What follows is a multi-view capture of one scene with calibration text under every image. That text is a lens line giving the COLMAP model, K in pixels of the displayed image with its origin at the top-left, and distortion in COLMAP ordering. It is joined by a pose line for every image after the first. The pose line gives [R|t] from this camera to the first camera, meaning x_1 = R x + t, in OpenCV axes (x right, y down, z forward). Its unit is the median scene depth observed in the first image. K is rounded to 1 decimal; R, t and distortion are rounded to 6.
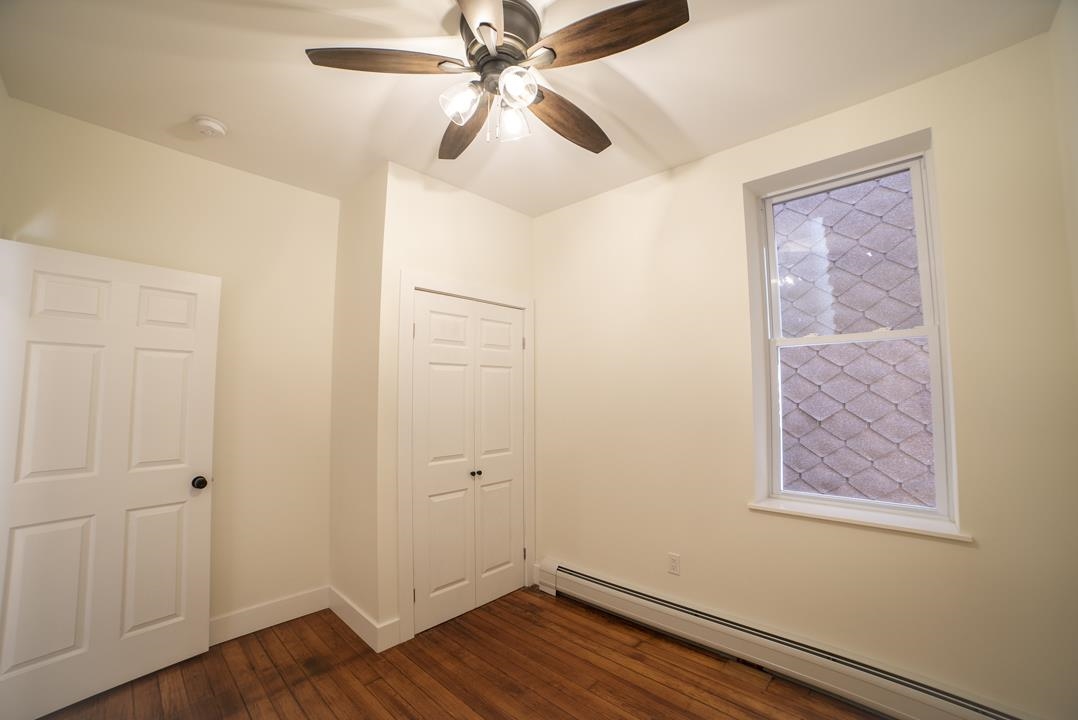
lens RADIAL K [[430.6, 0, 536.6], [0, 430.6, 359.5], [0, 0, 1]] dist [-0.112443, 0.037933]
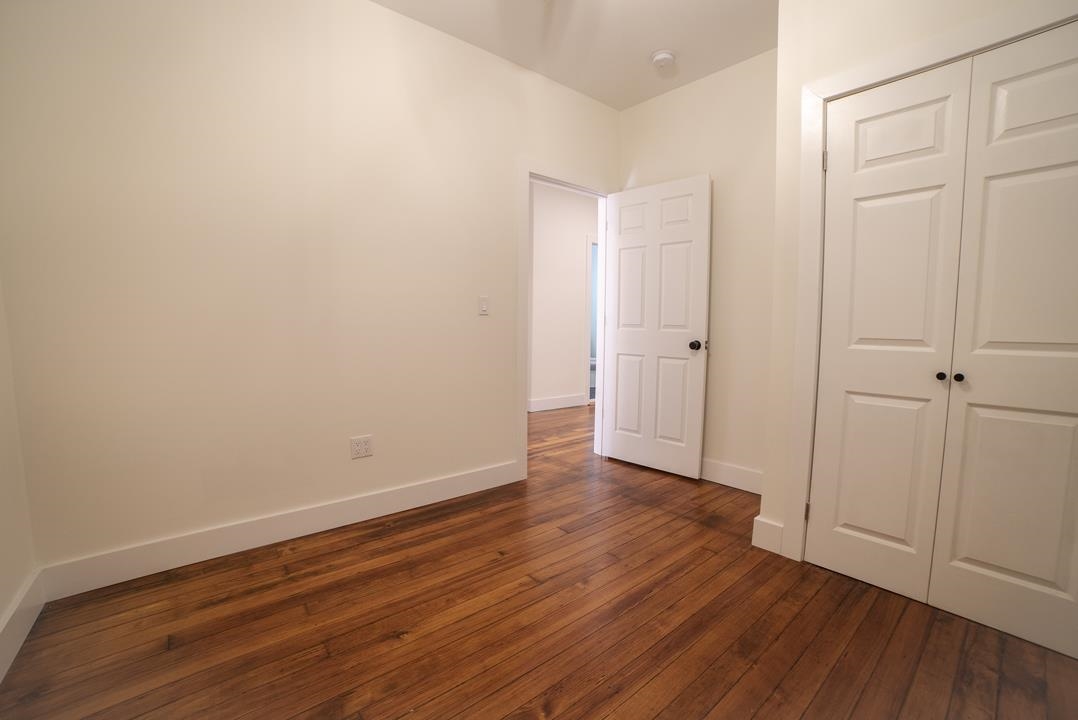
lens RADIAL K [[430.6, 0, 536.6], [0, 430.6, 359.5], [0, 0, 1]] dist [-0.112443, 0.037933]
pose [[-0.075523, 0.090647, -0.993015, 0.547085], [0.059269, 0.994507, 0.086276, 0.215762], [0.995381, -0.052339, -0.080481, 0.649115]]
